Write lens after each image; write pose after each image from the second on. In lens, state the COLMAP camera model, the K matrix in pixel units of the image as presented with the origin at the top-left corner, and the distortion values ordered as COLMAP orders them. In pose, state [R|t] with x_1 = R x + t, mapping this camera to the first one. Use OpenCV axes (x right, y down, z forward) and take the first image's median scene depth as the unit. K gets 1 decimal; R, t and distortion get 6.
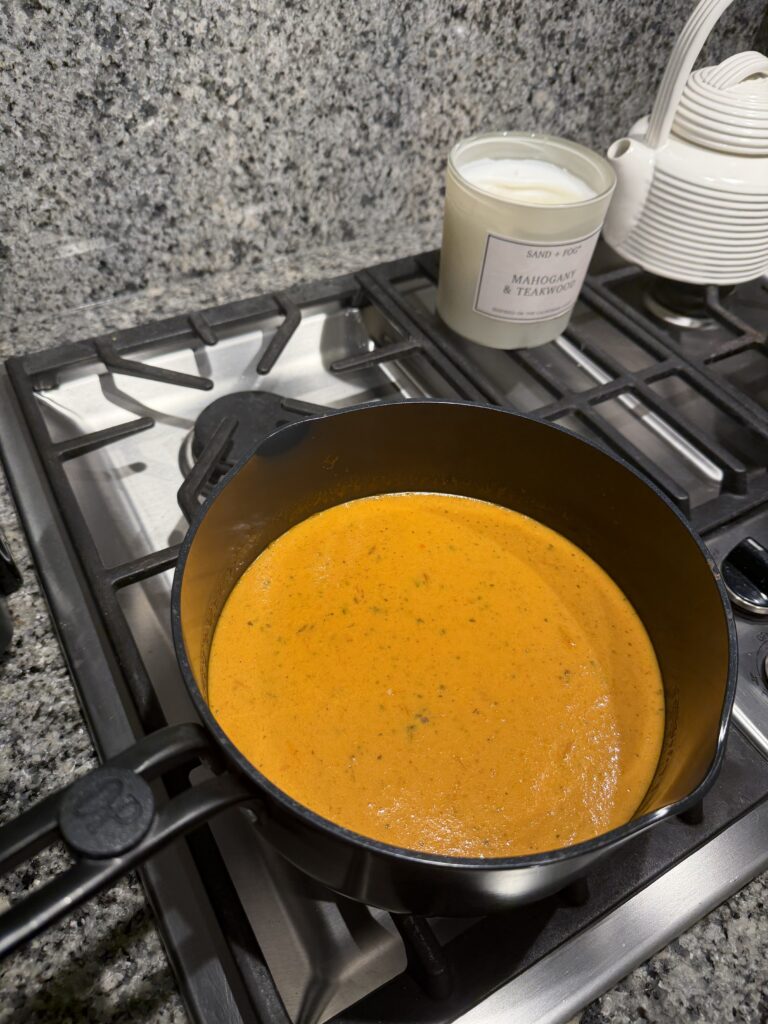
lens RADIAL K [[724.2, 0, 381.4], [0, 724.2, 511.7], [0, 0, 1]] dist [-0.004622, 0.003514]
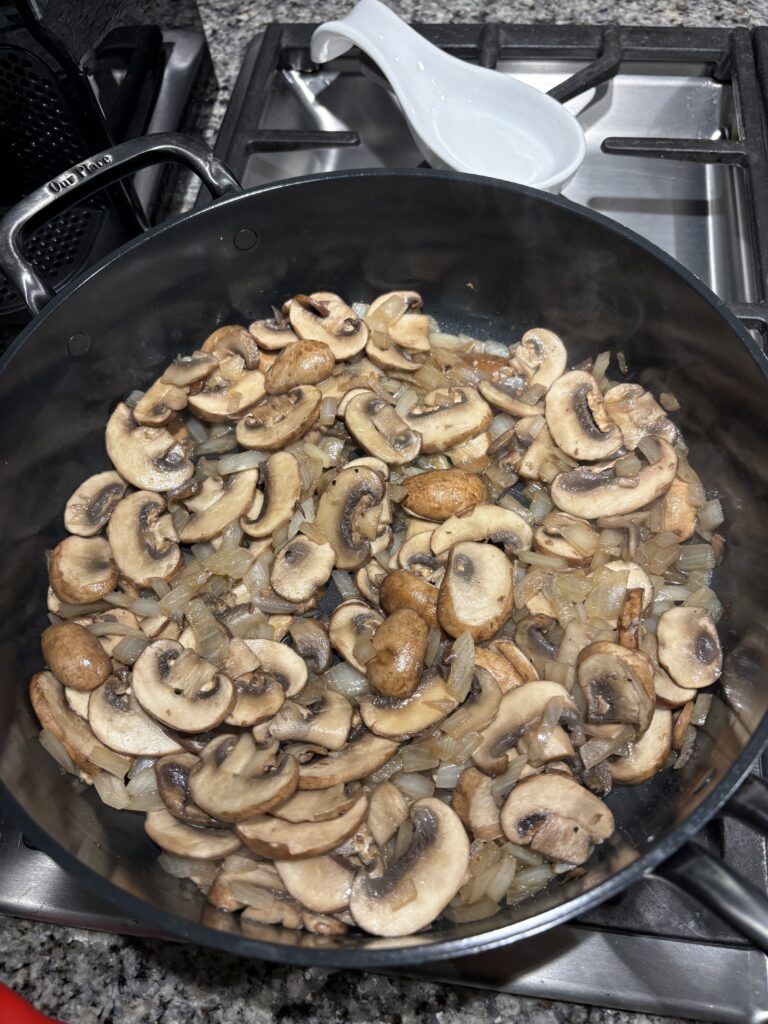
lens RADIAL K [[784.0, 0, 384.1], [0, 784.0, 515.3], [0, 0, 1]] dist [-0.005119, -0.014952]
pose [[0.794221, 0.477842, -0.375340, 0.390496], [-0.377418, 0.872051, 0.311582, -0.056993], [0.476202, -0.105806, 0.872947, 0.287605]]
